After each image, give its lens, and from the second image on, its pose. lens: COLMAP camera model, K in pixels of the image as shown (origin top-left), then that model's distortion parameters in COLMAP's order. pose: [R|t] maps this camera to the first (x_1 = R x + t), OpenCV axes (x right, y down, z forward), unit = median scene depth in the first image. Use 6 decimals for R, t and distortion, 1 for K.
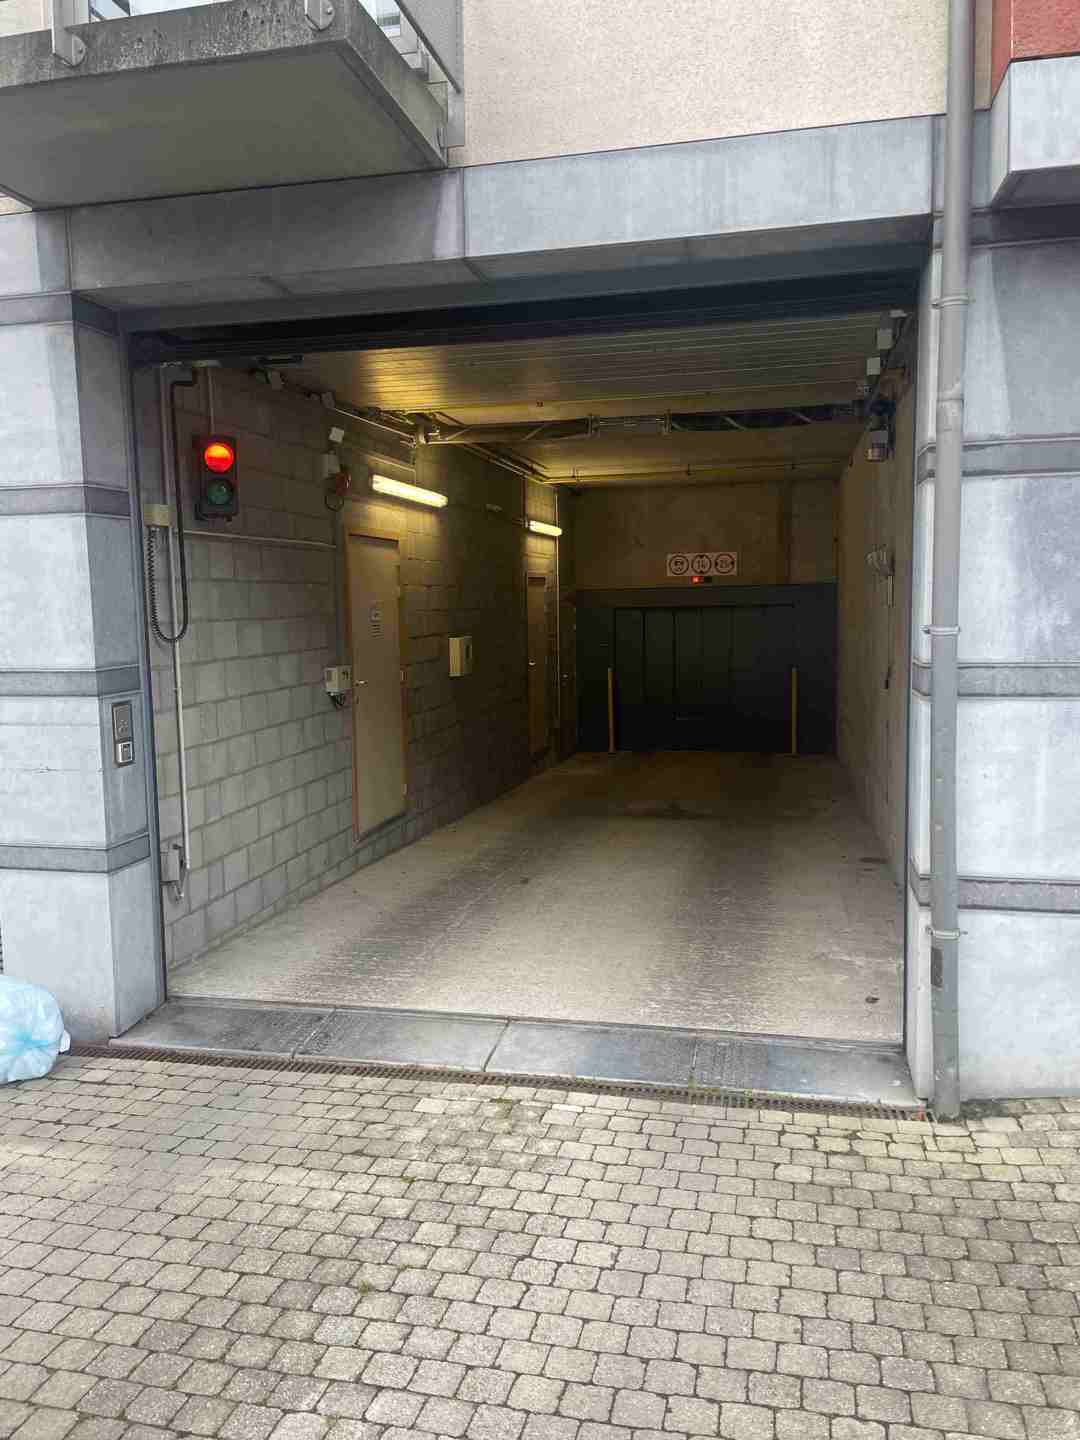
lens RADIAL K [[1114.6, 0, 540.7], [0, 1114.6, 720.4], [0, 0, 1]] dist [0.063585, -0.081861]
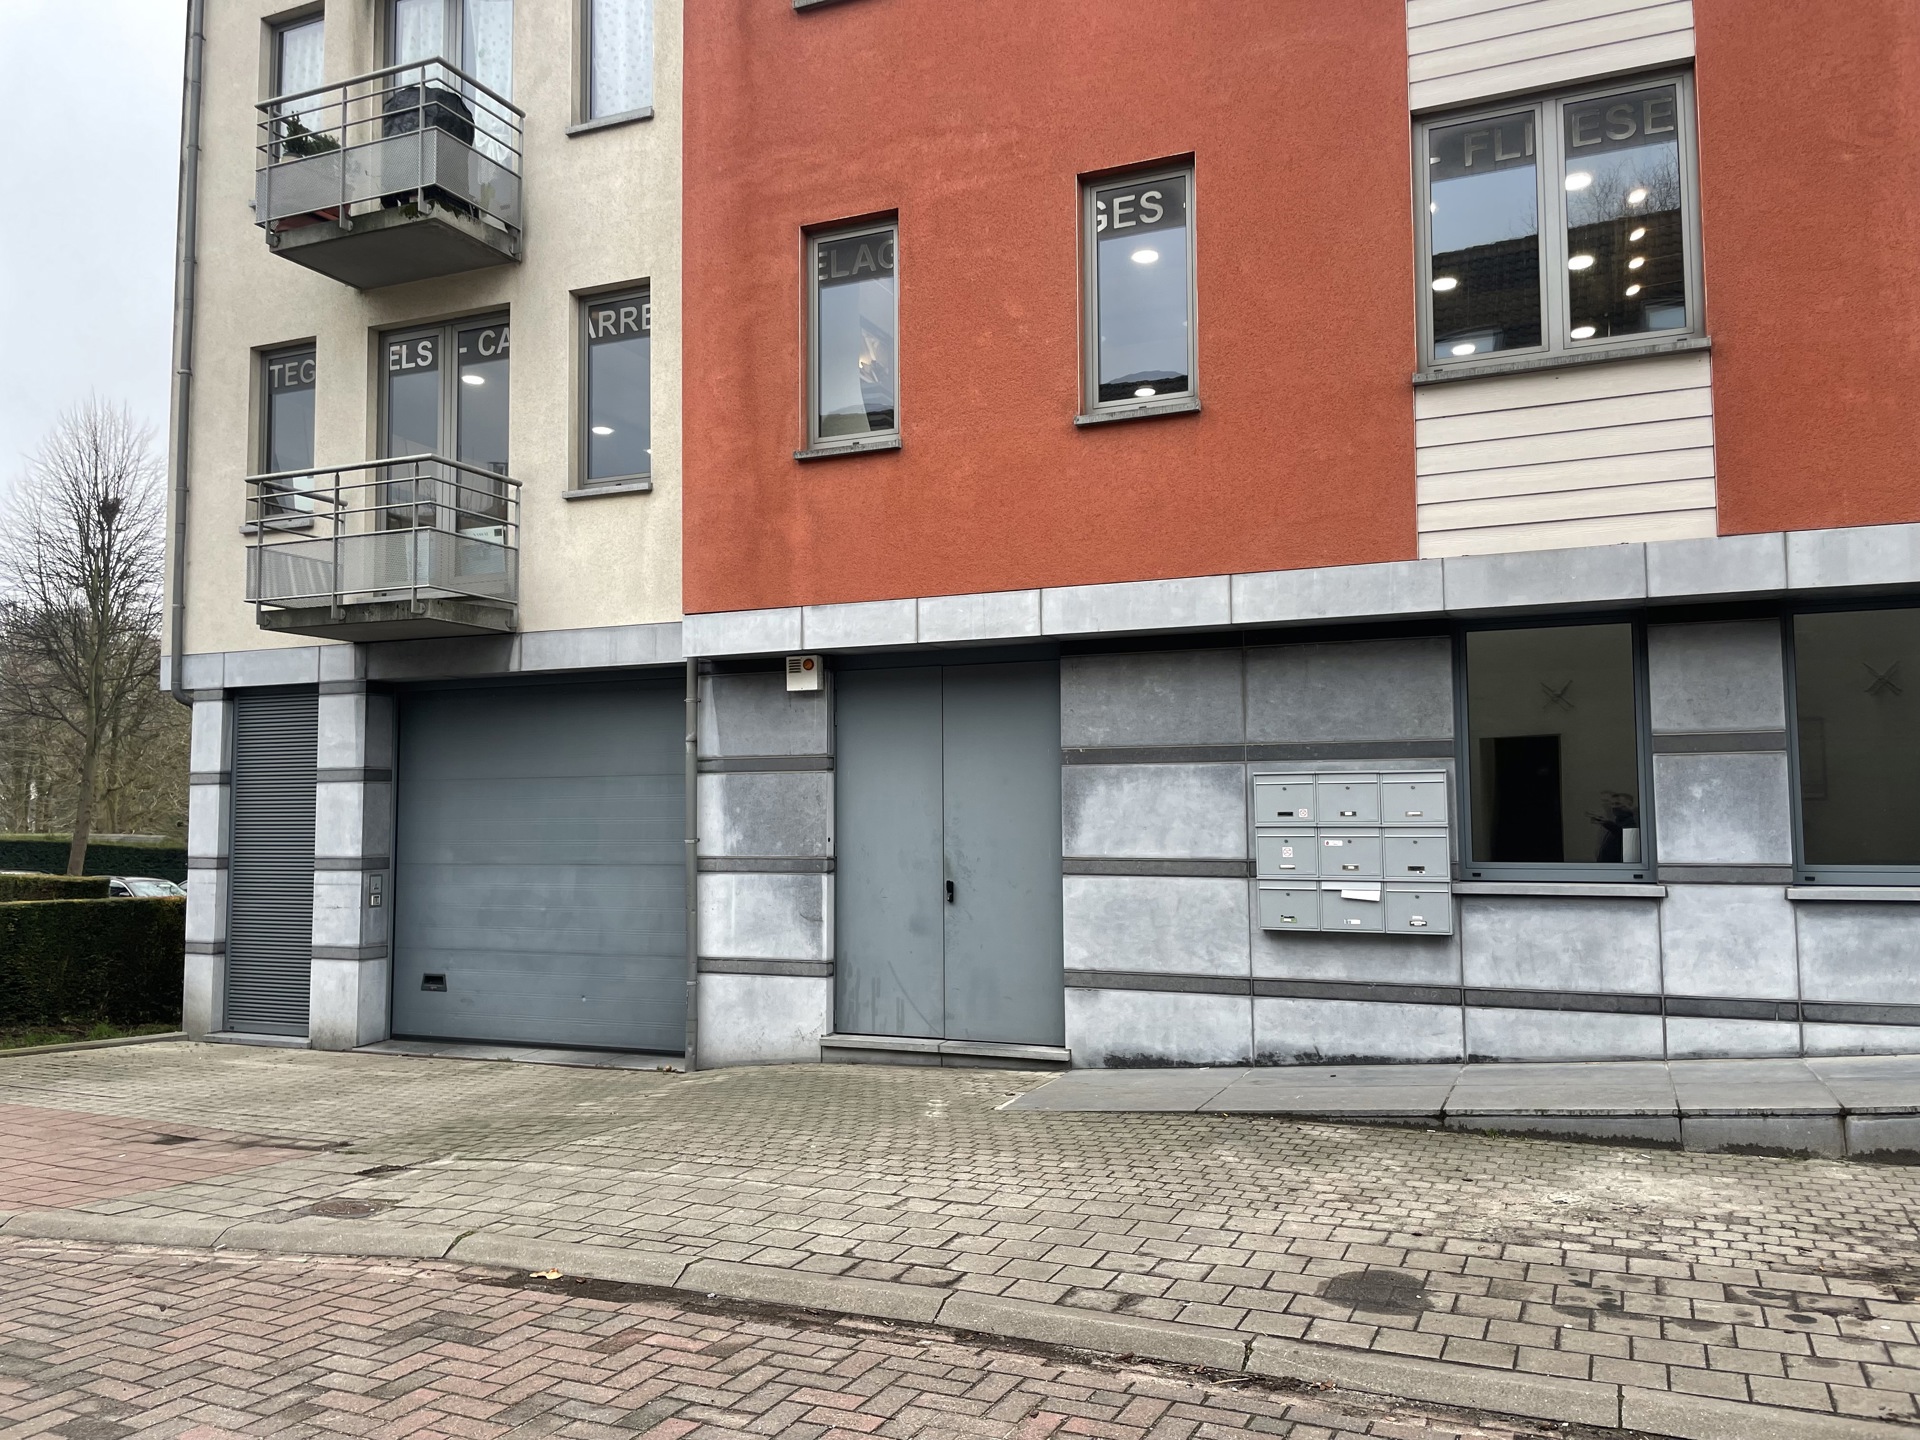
lens RADIAL K [[1486.1, 0, 961.3], [0, 1486.1, 719.3], [0, 0, 1]] dist [0.063585, -0.081861]
pose [[0.983150, 0.000782, -0.182797, 1.350363], [-0.033414, 0.983911, -0.175505, 0.172283], [0.179719, 0.178655, 0.967359, -1.705792]]
